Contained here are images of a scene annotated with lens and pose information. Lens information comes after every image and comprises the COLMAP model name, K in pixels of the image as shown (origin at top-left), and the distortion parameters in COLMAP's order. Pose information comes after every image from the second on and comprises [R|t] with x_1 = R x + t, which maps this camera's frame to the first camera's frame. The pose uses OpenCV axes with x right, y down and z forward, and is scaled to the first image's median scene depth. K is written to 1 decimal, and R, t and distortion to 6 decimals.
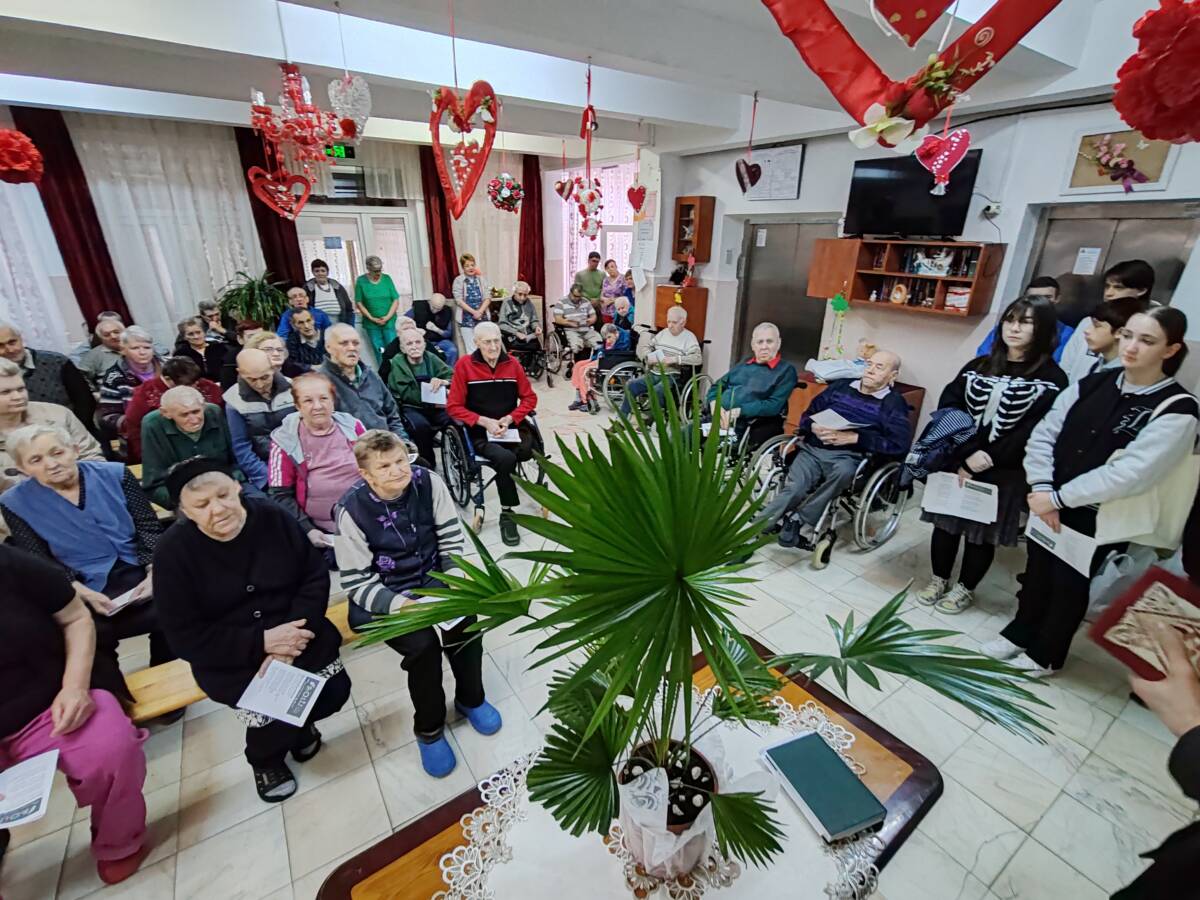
lens RADIAL K [[546.1, 0, 600.0], [0, 546.1, 450.0], [0, 0, 1]] dist [0.000053, -0.000373]
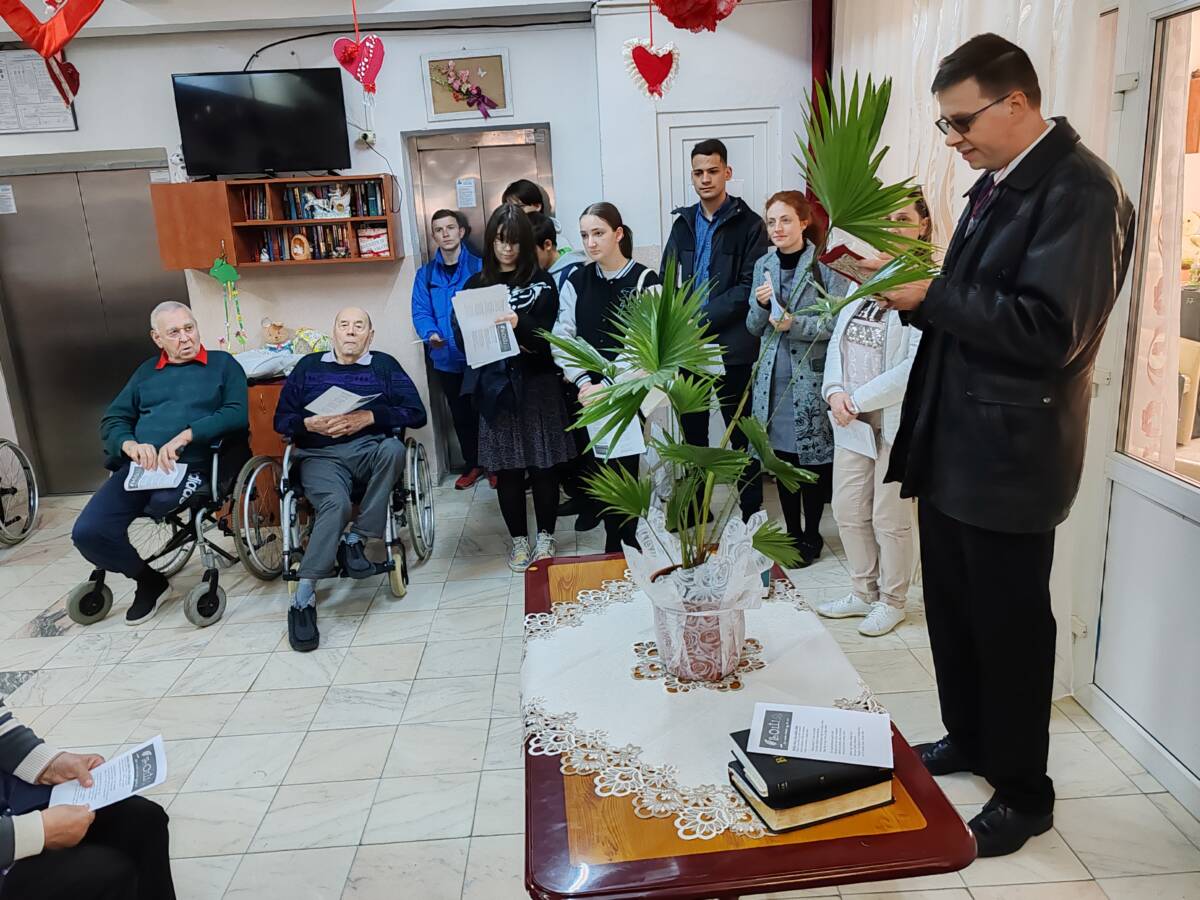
lens RADIAL K [[922.1, 0, 600.0], [0, 922.1, 450.0], [0, 0, 1]] dist [0.001178, 0.001025]
pose [[0.529902, -0.255592, 0.808626, -0.354180], [0.368459, 0.928193, 0.051929, 0.062282], [-0.763834, 0.270428, 0.586026, 0.022179]]
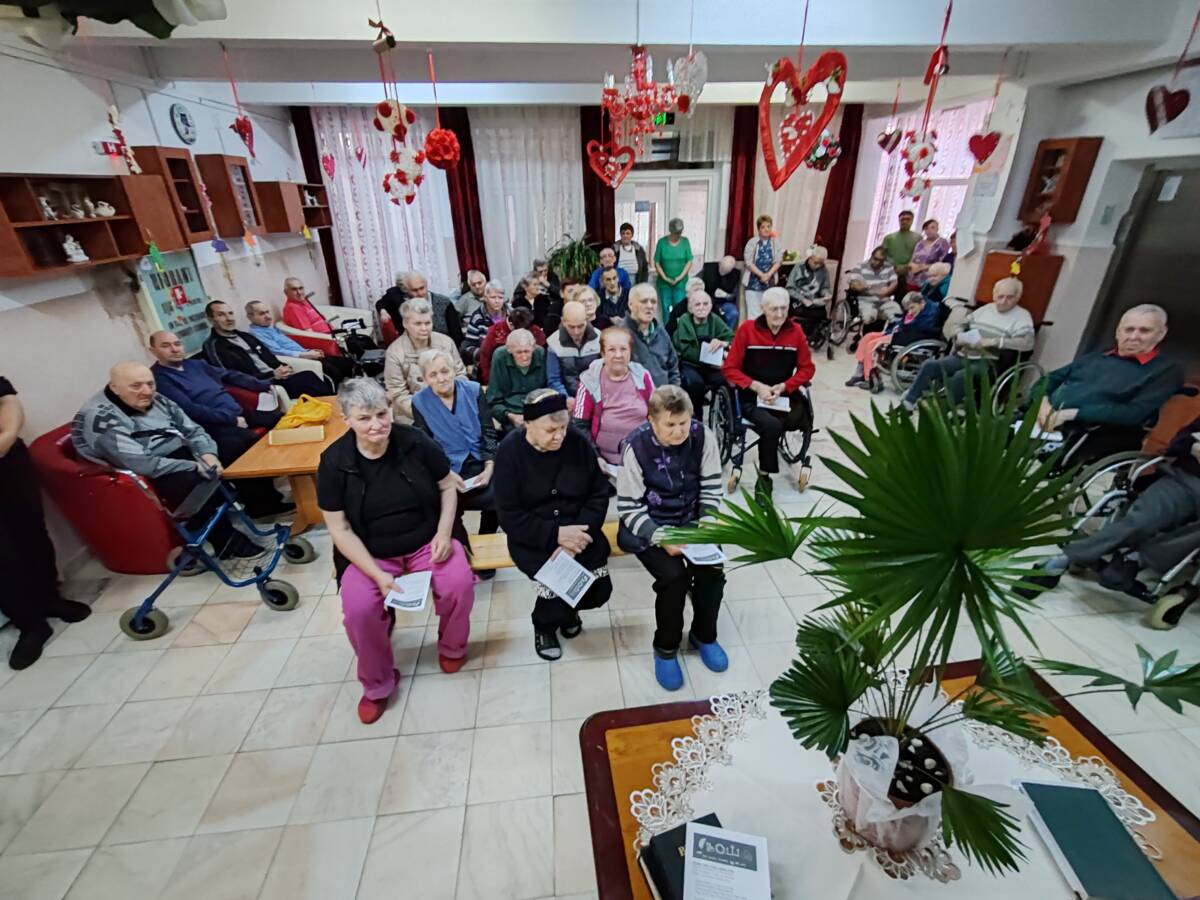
lens RADIAL K [[538.3, 0, 600.0], [0, 538.3, 450.0], [0, 0, 1]] dist [0.000645, -0.000543]
pose [[0.880276, 0.177762, -0.439904, -0.006433], [-0.147114, 0.983728, 0.103132, 0.004330], [0.451079, -0.026068, 0.892103, -0.036588]]
